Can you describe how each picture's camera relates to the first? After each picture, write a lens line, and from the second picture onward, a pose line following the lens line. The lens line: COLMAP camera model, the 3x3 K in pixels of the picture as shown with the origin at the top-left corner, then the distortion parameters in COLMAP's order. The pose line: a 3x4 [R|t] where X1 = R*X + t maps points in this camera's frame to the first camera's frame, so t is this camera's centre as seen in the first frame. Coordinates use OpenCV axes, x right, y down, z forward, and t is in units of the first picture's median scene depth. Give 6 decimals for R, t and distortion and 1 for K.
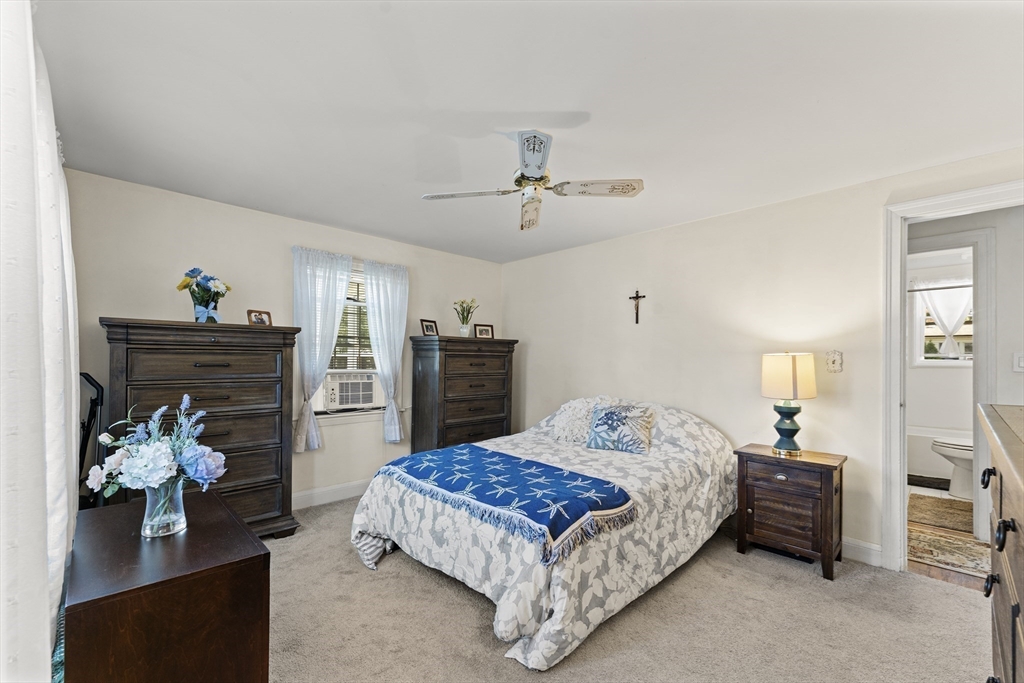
lens RADIAL K [[423.4, 0, 506.8], [0, 423.4, 361.4], [0, 0, 1]] dist [0.000197, -0.000001]
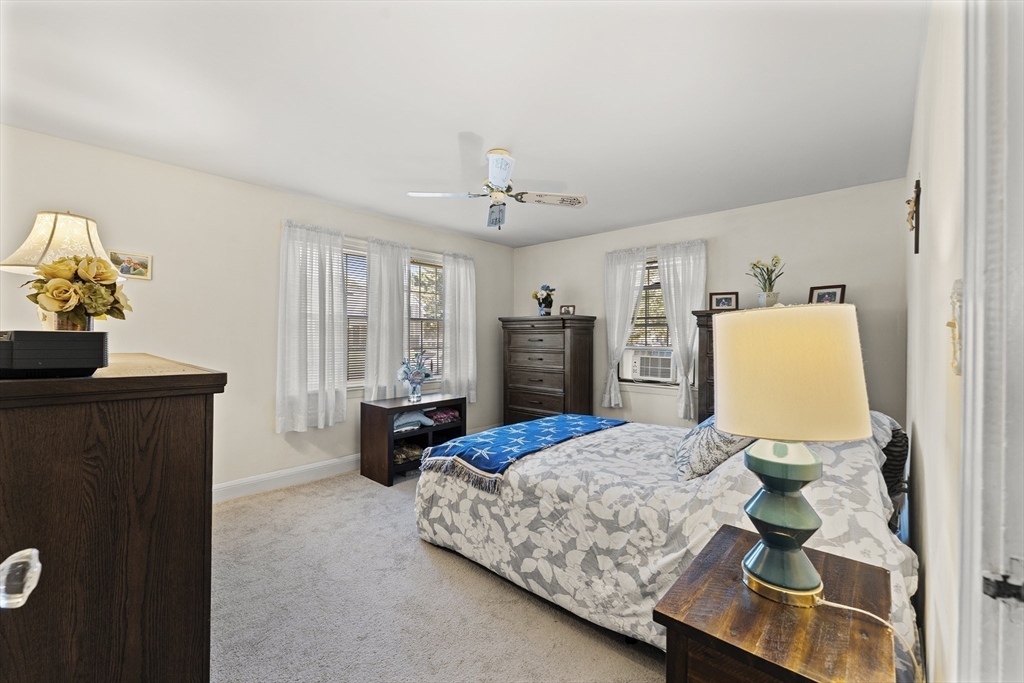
lens RADIAL K [[427.7, 0, 505.1], [0, 427.7, 330.9], [0, 0, 1]] dist [0.001110, 0.000031]
pose [[0.059128, -0.020567, -0.998038, 0.967945], [-0.005756, 0.999764, -0.020944, 0.006506], [0.998234, 0.006983, 0.058996, 0.700168]]
